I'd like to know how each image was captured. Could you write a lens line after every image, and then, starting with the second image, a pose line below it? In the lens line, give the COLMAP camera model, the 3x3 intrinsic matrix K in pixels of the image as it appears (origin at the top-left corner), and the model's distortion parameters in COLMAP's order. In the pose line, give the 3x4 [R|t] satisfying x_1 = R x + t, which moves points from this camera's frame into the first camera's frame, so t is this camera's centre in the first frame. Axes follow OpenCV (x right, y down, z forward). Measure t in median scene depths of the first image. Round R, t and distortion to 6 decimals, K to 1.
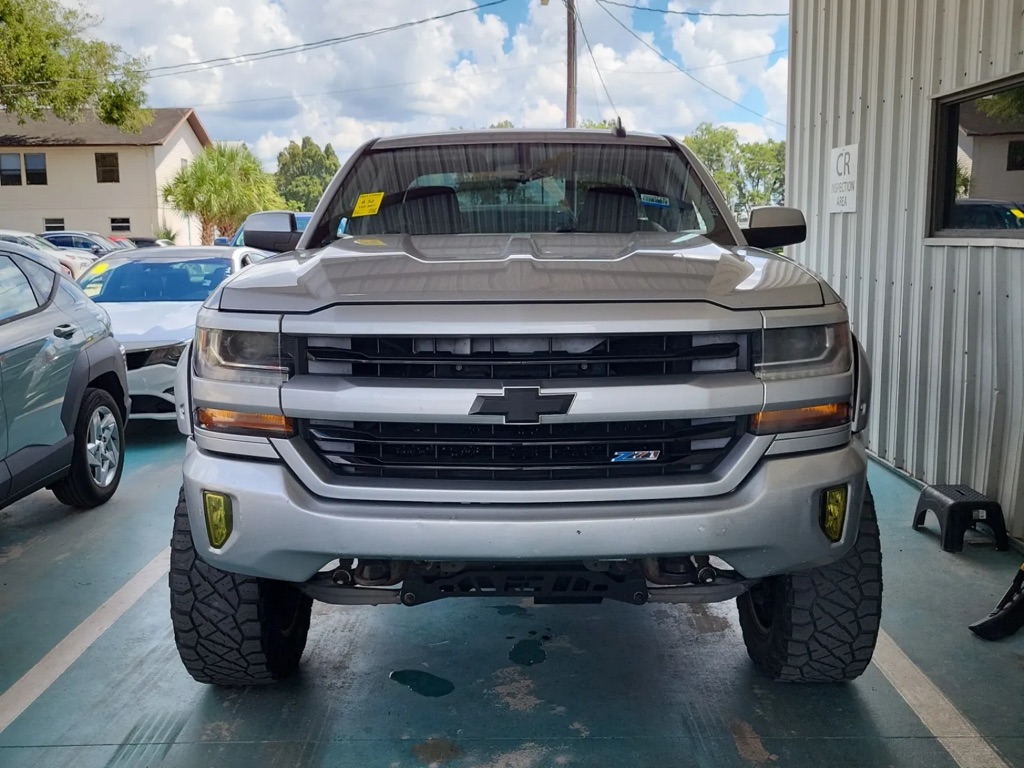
lens RADIAL K [[1042.8, 0, 512.0], [0, 1042.8, 384.0], [0, 0, 1]] dist [0.011086, 0.000792]
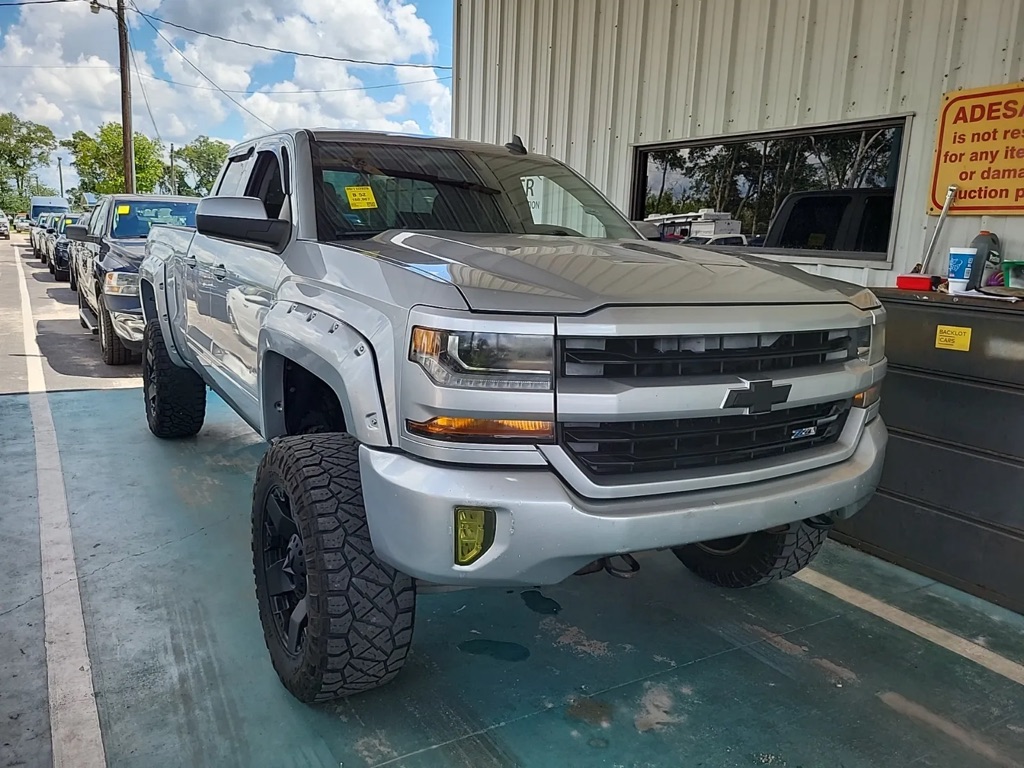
lens RADIAL K [[784.8, 0, 512.0], [0, 784.8, 384.0], [0, 0, 1]] dist [0.003913, -0.001319]
pose [[0.857461, -0.049800, 0.512133, -0.621696], [0.023751, 0.998075, 0.057288, -0.046465], [-0.514000, -0.036958, 0.856993, 0.394443]]
